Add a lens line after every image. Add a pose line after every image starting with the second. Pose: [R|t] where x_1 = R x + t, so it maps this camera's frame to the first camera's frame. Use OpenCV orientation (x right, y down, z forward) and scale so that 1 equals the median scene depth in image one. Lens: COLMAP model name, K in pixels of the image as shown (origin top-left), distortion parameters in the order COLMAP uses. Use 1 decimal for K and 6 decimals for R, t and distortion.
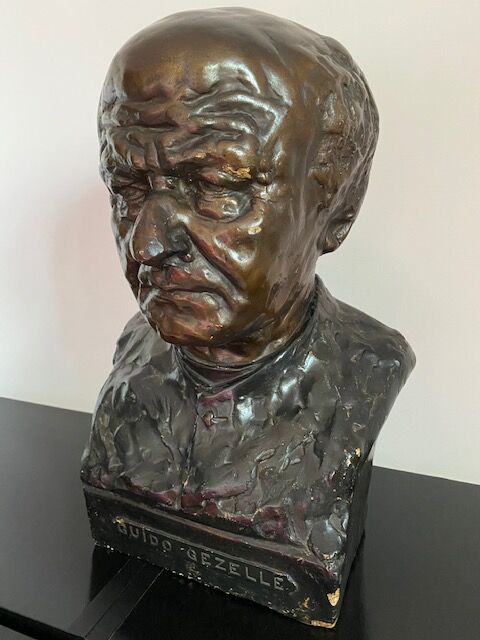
lens RADIAL K [[494.7, 0, 240.0], [0, 494.7, 320.0], [0, 0, 1]] dist [0.000992, 0.001308]
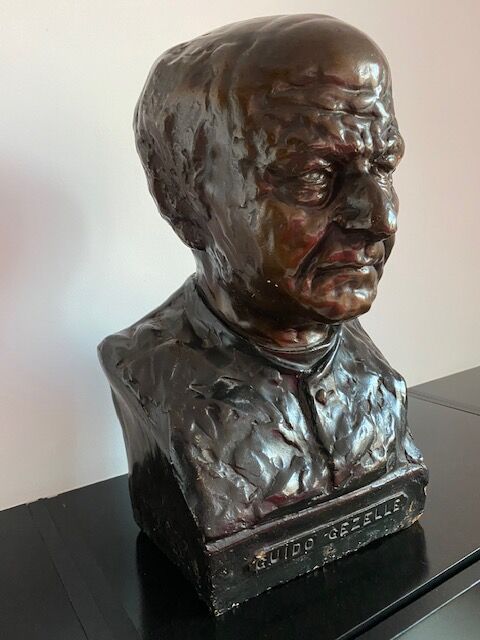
lens RADIAL K [[494.7, 0, 240.0], [0, 494.7, 320.0], [0, 0, 1]] dist [0.000992, 0.001308]
pose [[0.575743, -0.183167, 0.796850, -1.014333], [0.244340, 0.968593, 0.046103, -0.052744], [-0.780268, 0.168159, 0.602416, 0.494260]]
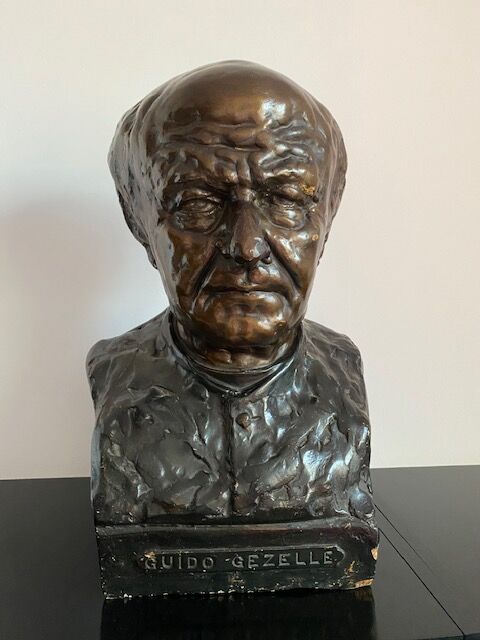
lens RADIAL K [[506.0, 0, 240.0], [0, 506.0, 320.0], [0, 0, 1]] dist [0.003618, 0.002359]
pose [[0.873713, -0.053452, 0.483495, -0.609184], [0.120646, 0.986700, -0.108934, 0.108030], [-0.471242, 0.153509, 0.868542, 0.028009]]
